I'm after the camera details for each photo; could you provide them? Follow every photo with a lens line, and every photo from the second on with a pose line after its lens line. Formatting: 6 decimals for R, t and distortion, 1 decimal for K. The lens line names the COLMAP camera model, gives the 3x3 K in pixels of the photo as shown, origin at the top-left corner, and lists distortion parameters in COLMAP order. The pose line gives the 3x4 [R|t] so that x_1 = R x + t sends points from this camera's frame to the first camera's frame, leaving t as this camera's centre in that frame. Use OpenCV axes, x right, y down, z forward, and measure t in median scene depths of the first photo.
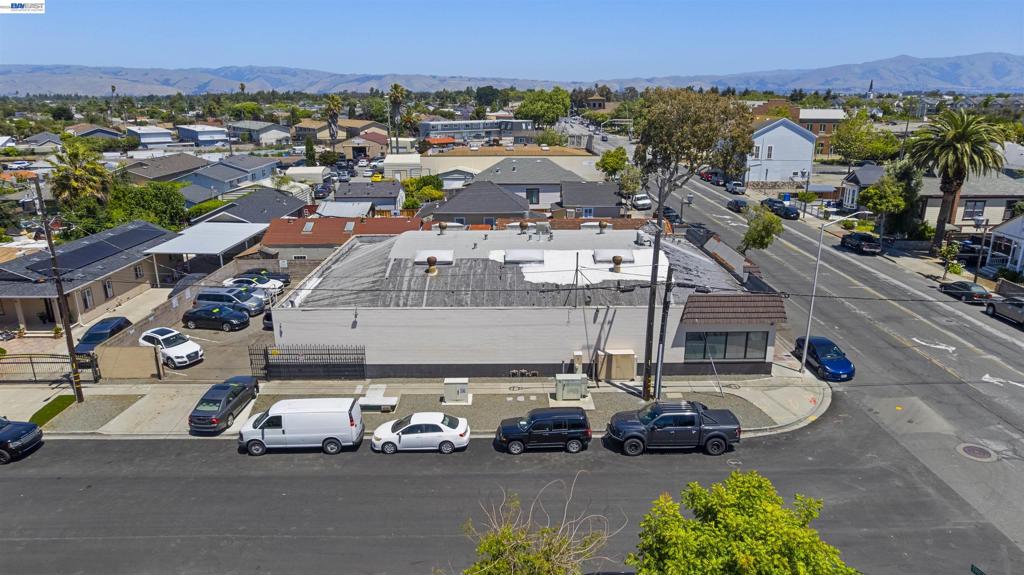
lens RADIAL K [[653.0, 0, 512.0], [0, 653.0, 287.5], [0, 0, 1]] dist [-0.065003, 0.053843]
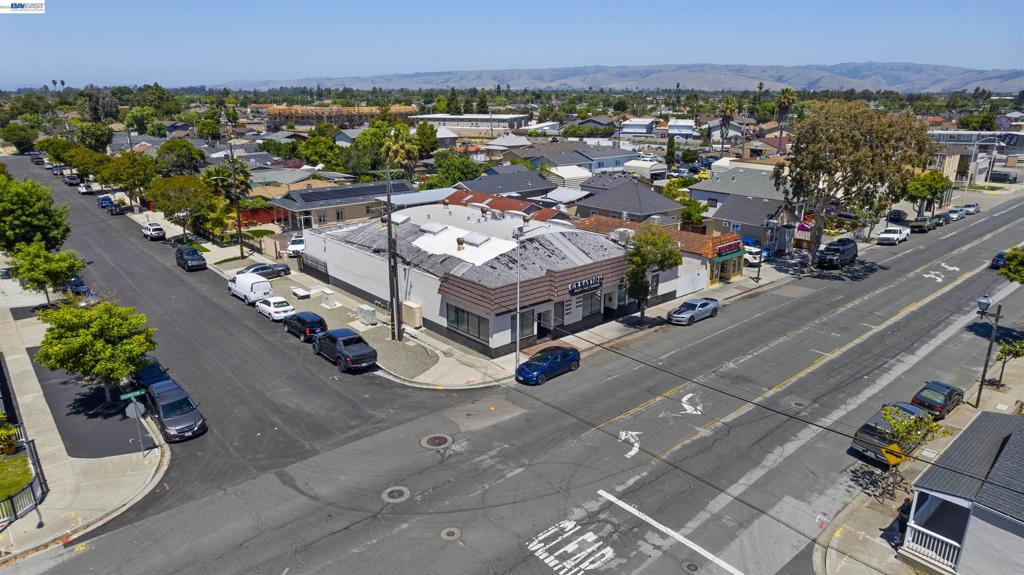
lens RADIAL K [[653.0, 0, 512.0], [0, 653.0, 287.5], [0, 0, 1]] dist [-0.065003, 0.053843]
pose [[0.654600, 0.222668, -0.722439, 1.243593], [-0.219314, 0.970475, 0.100397, -0.111059], [0.723464, 0.092721, 0.684107, 0.243214]]
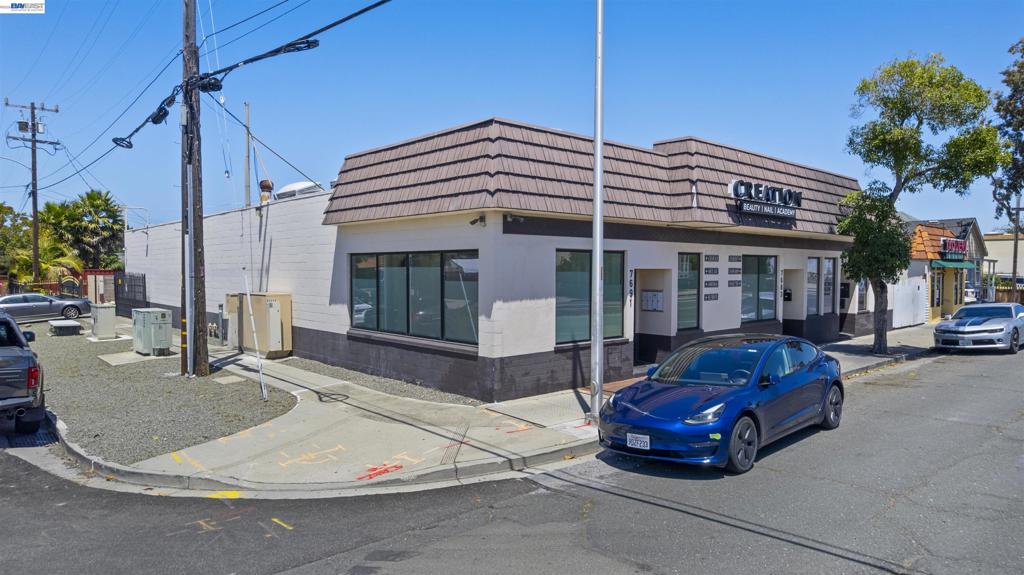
lens RADIAL K [[653.0, 0, 512.0], [0, 653.0, 287.5], [0, 0, 1]] dist [-0.065003, 0.053843]
pose [[0.668008, 0.028703, -0.743600, 0.641749], [-0.217370, 0.963201, -0.158093, 0.131404], [0.711699, 0.267244, 0.649666, 0.820024]]
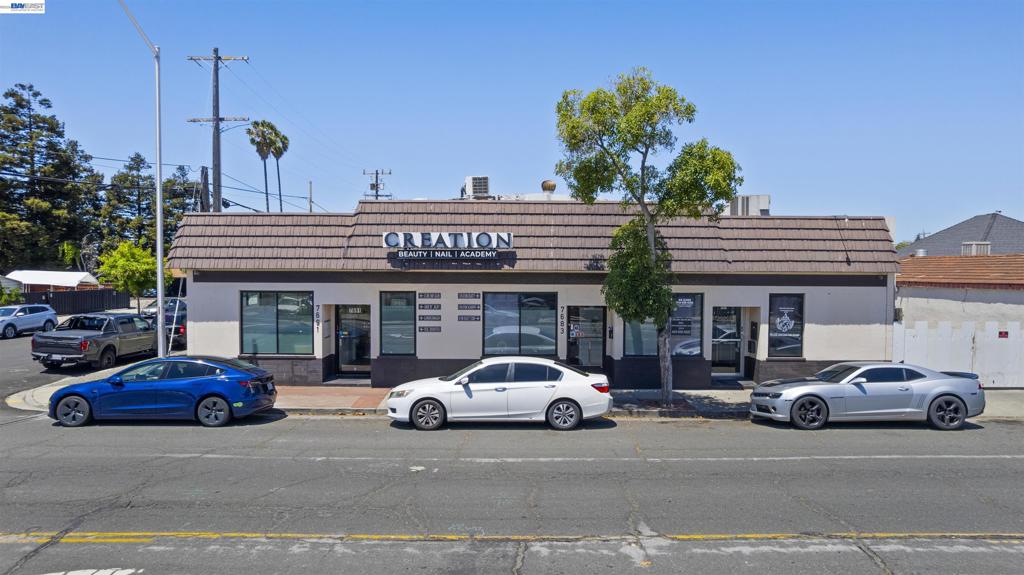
lens RADIAL K [[653.0, 0, 512.0], [0, 653.0, 287.5], [0, 0, 1]] dist [-0.065003, 0.053843]
pose [[-0.001749, 0.029590, -0.999561, 0.906243], [-0.290448, 0.956457, 0.028822, -0.021822], [0.956889, 0.290371, 0.006922, 1.241058]]
